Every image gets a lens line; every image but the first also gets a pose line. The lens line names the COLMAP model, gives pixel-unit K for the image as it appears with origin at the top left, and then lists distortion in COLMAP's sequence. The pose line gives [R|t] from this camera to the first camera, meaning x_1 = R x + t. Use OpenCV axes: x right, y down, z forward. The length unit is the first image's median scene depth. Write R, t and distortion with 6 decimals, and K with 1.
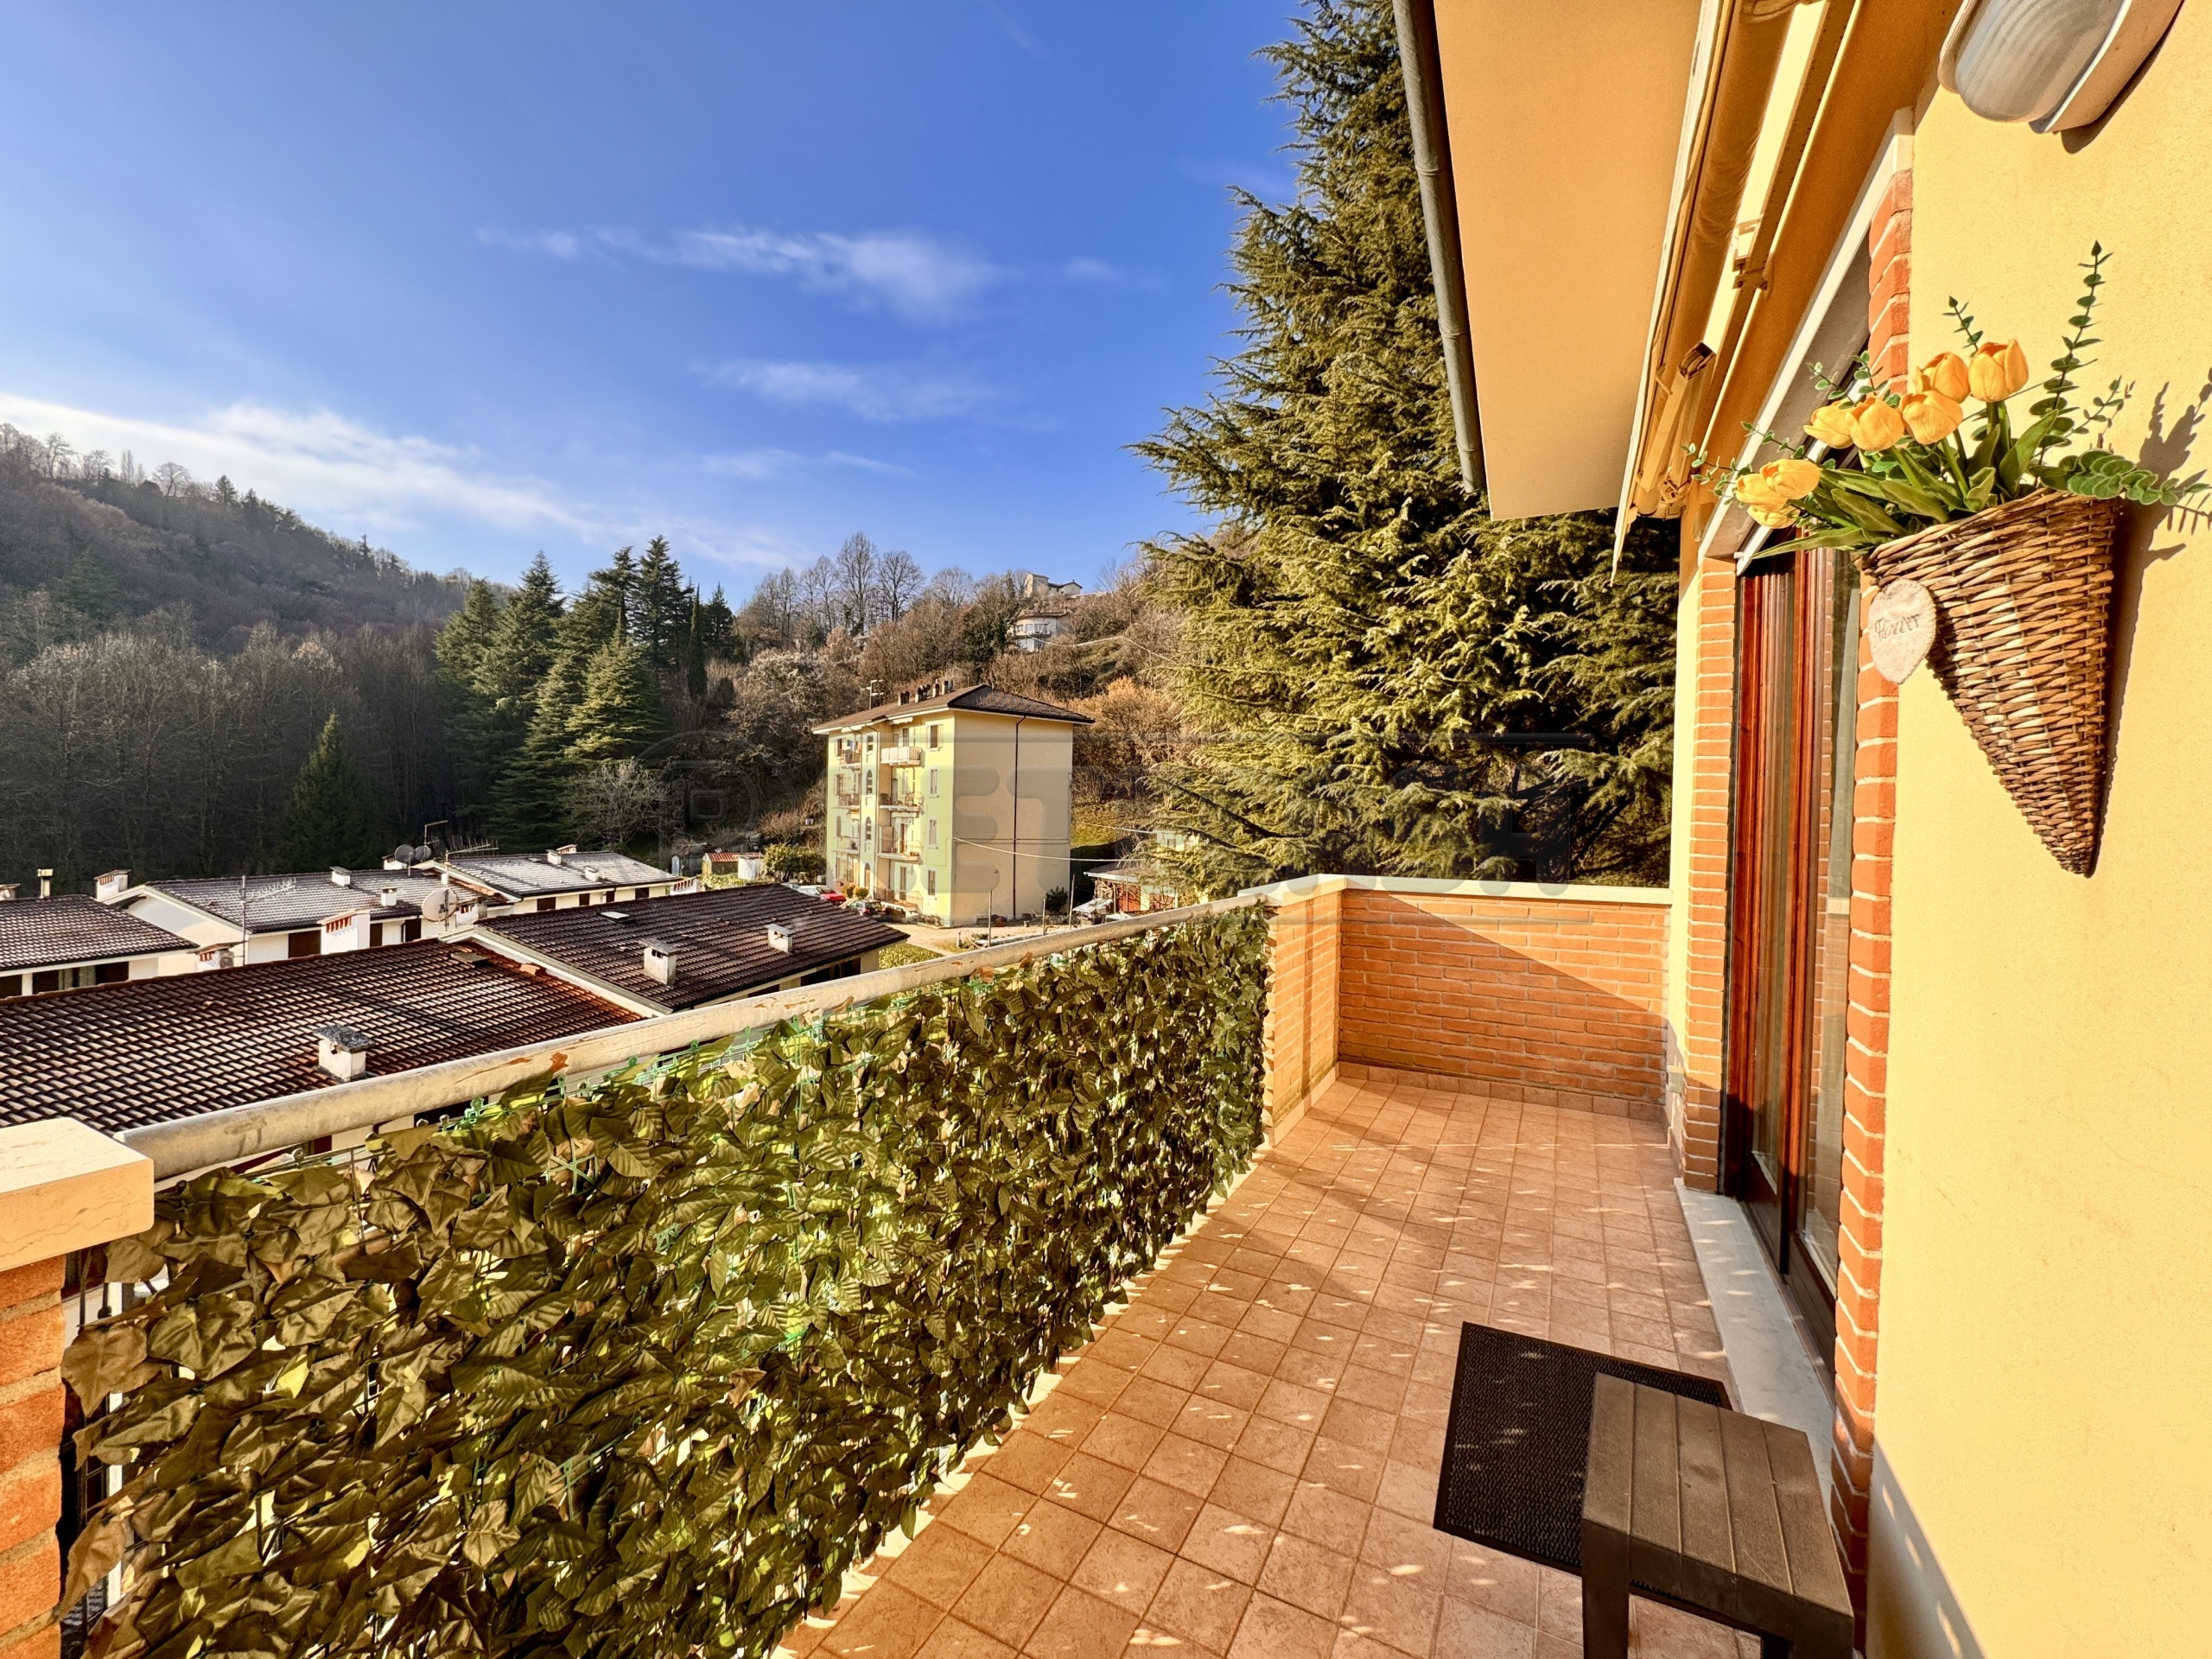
lens RADIAL K [[878.3, 0, 1102.2], [0, 878.3, 826.2], [0, 0, 1]] dist [-0.001938, 0.000118]
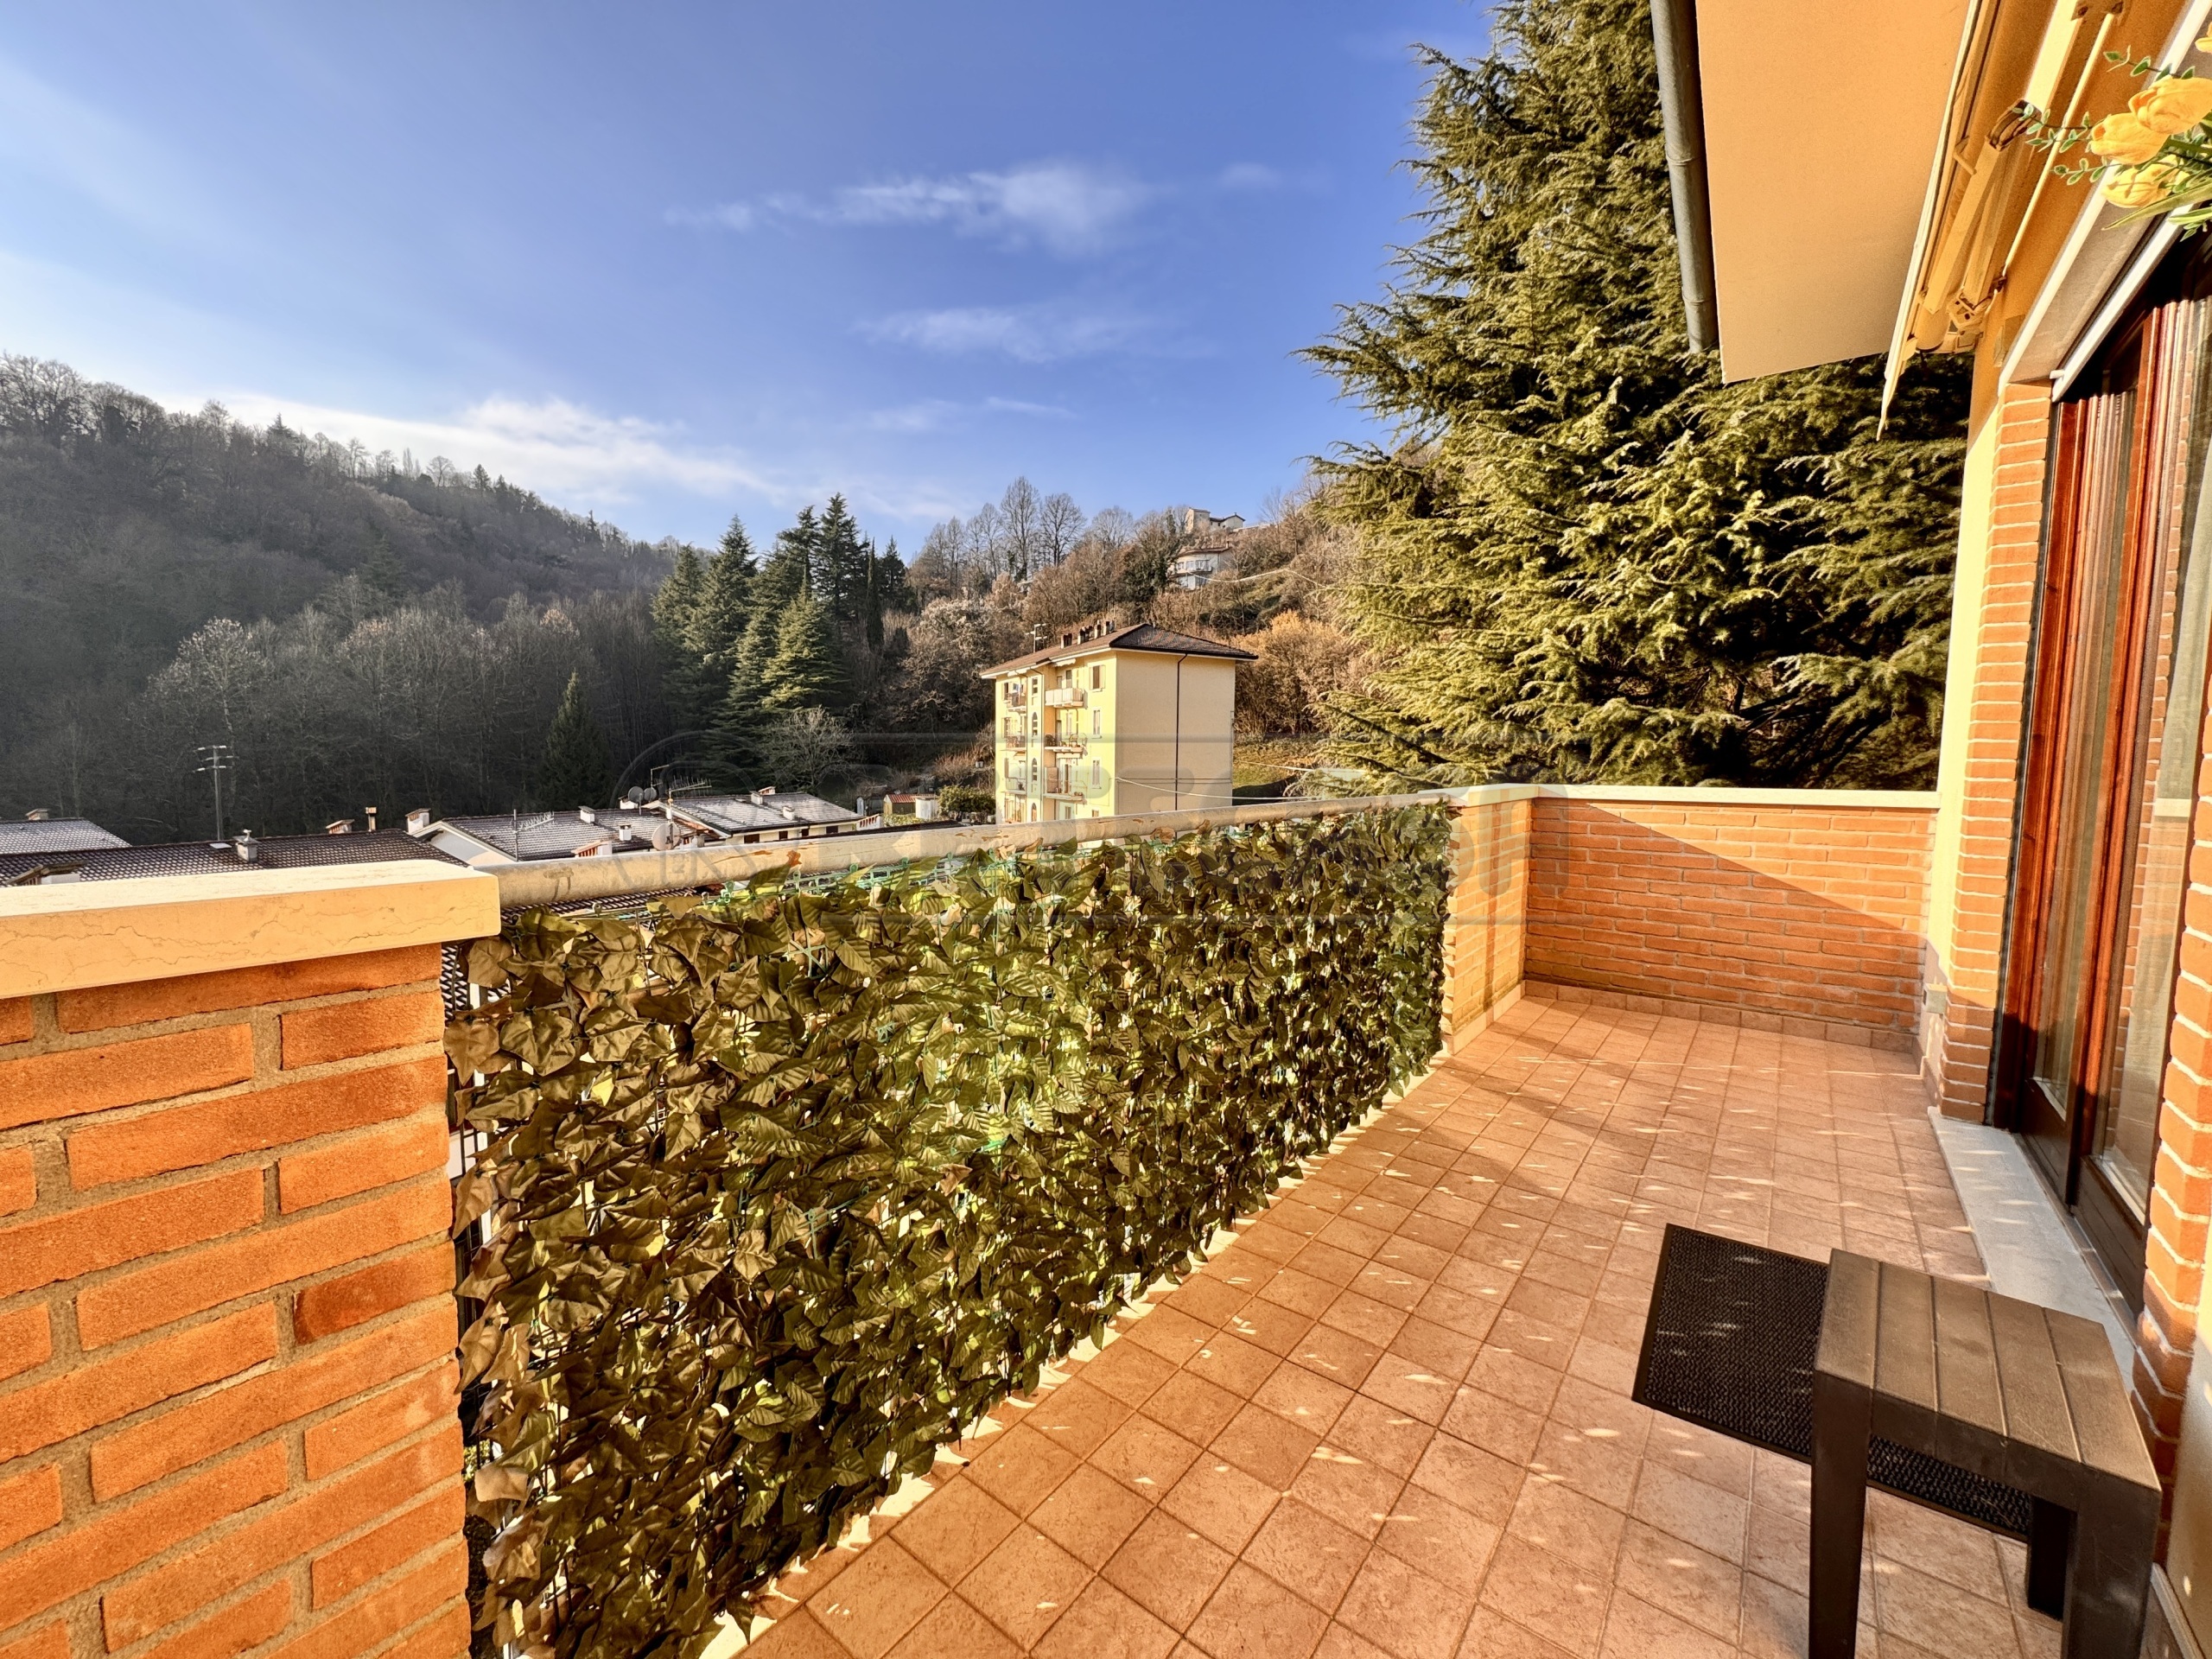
lens RADIAL K [[878.3, 0, 1102.9], [0, 878.3, 825.5], [0, 0, 1]] dist [-0.001938, 0.000118]
pose [[0.983451, 0.003154, -0.181148, -0.011256], [0.008603, 0.997907, 0.064084, 0.053015], [0.180971, -0.064582, 0.981366, -0.005541]]
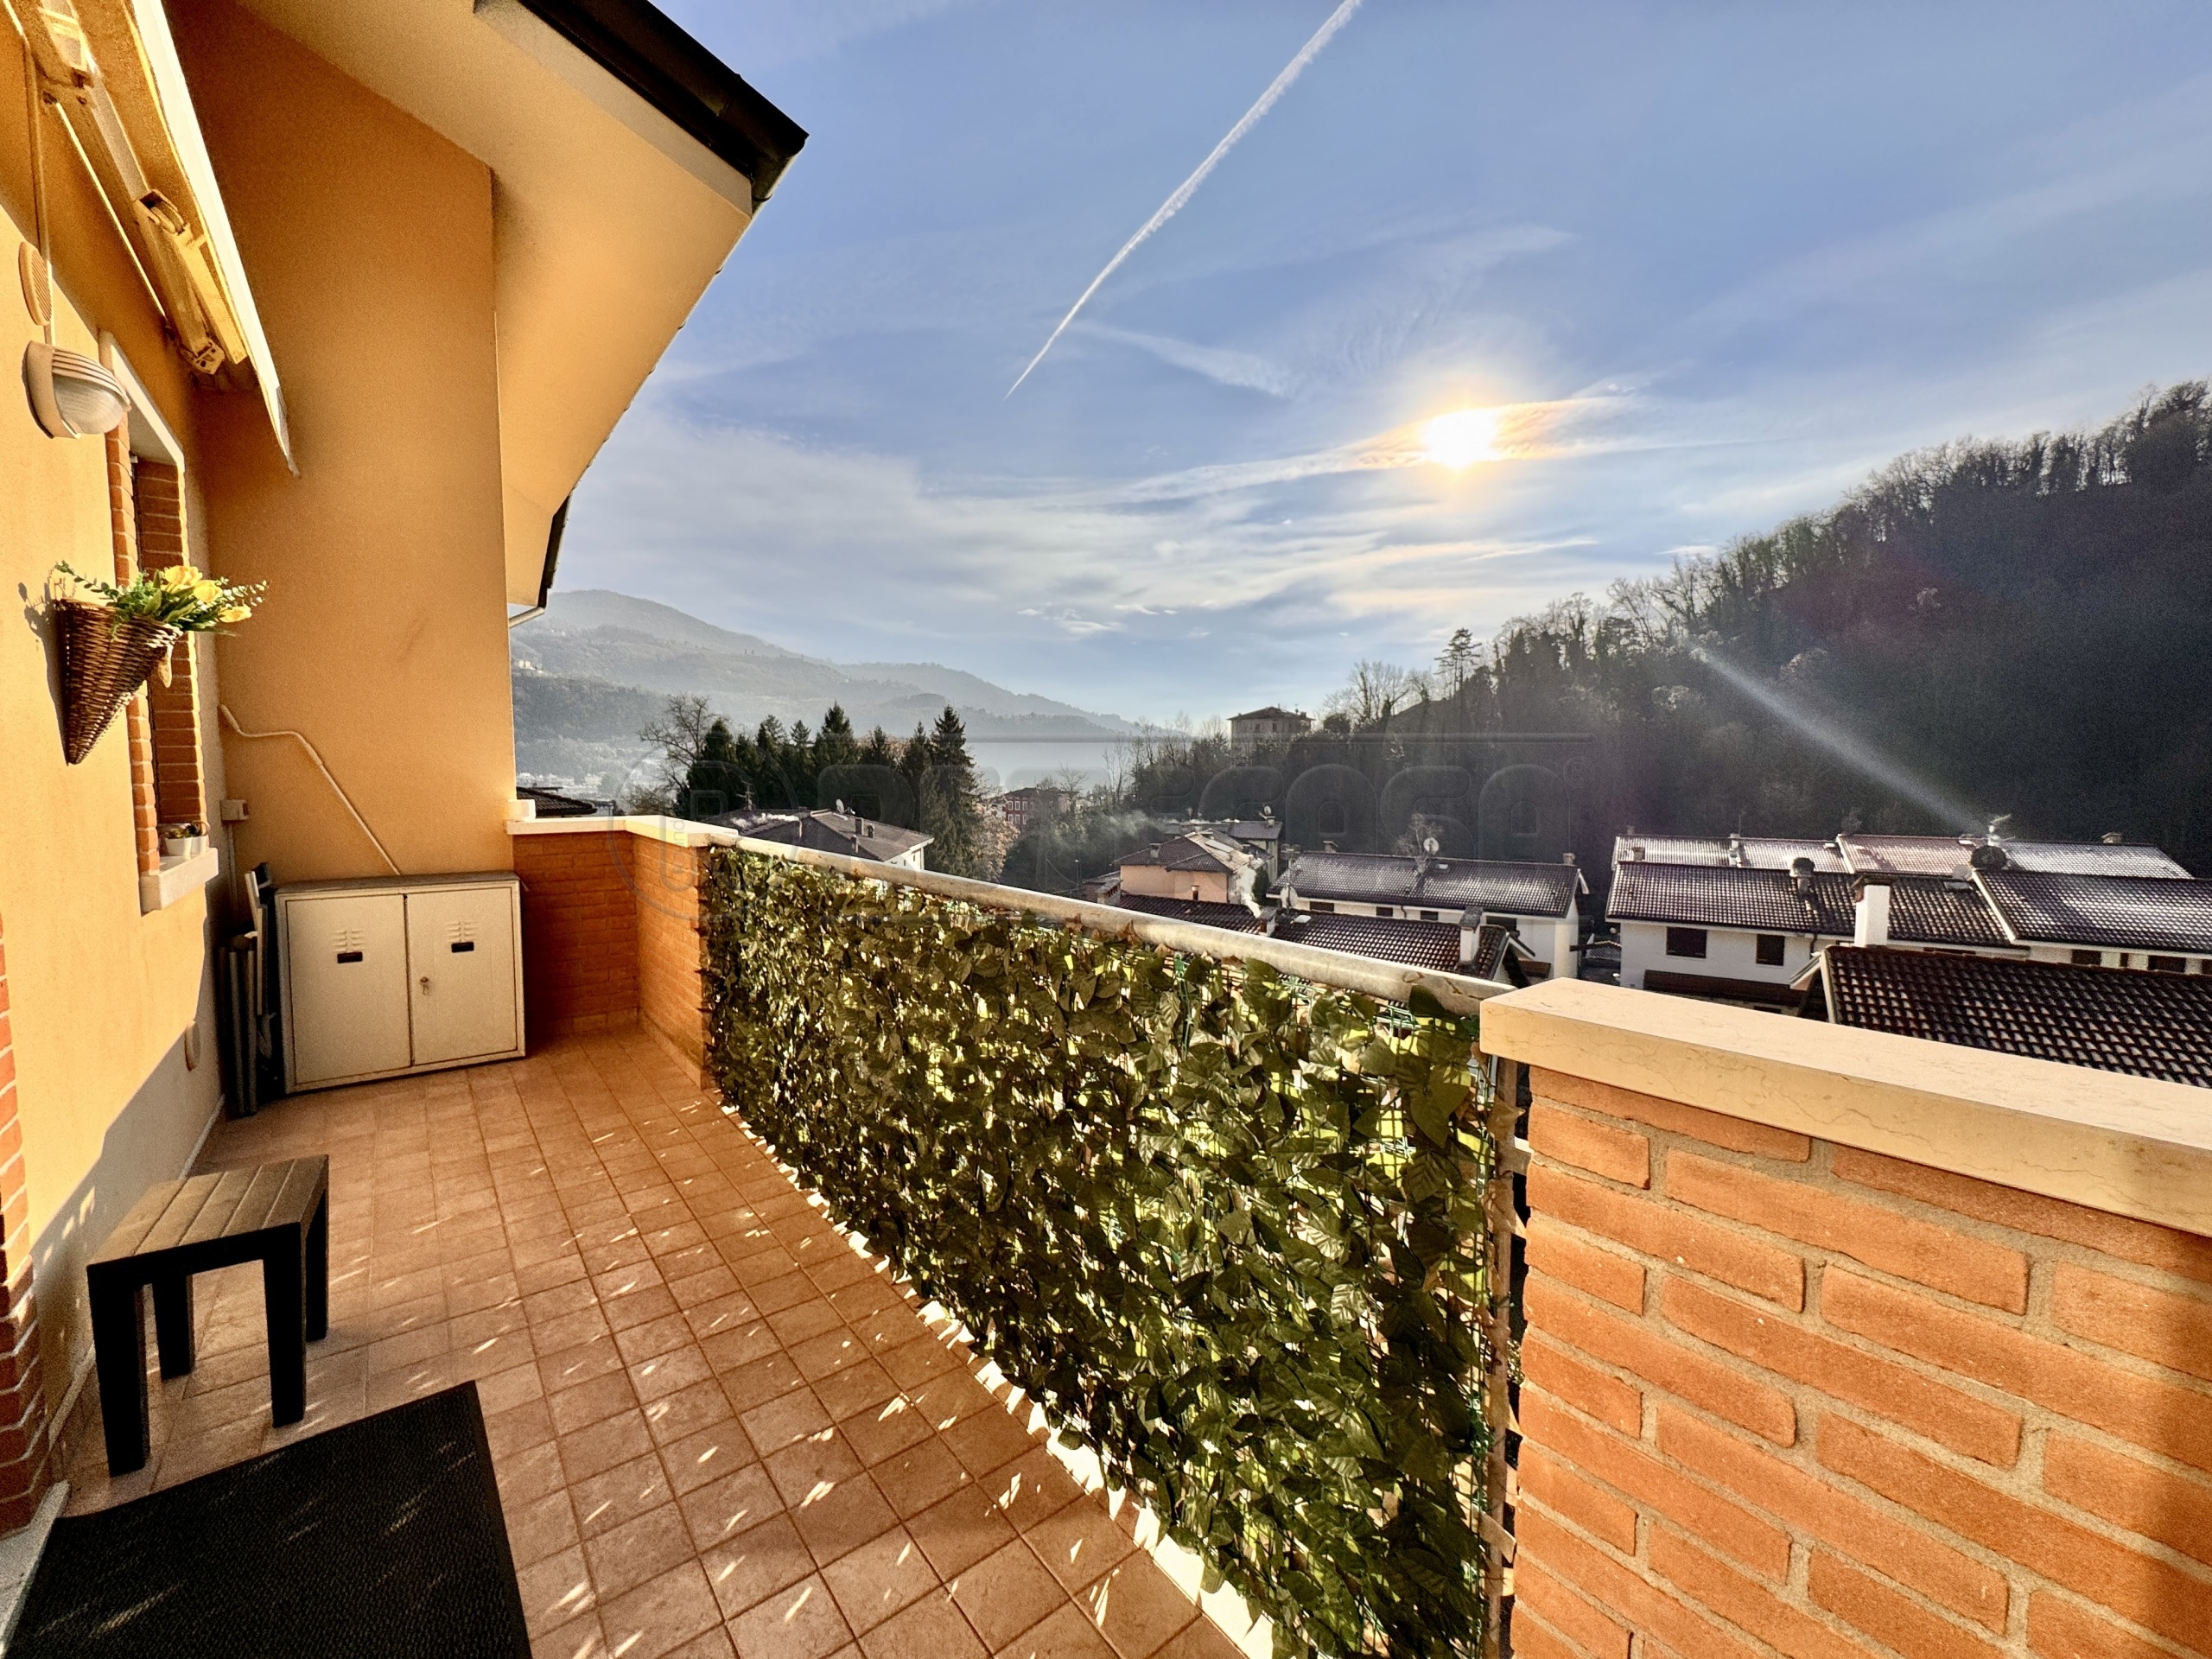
lens RADIAL K [[878.3, 0, 1105.1], [0, 878.3, 822.6], [0, 0, 1]] dist [-0.001938, 0.000118]
pose [[-0.389877, 0.035144, -0.920196, 0.550587], [-0.017993, 0.998790, 0.045769, 0.012719], [0.920691, 0.034401, -0.388773, 1.109750]]
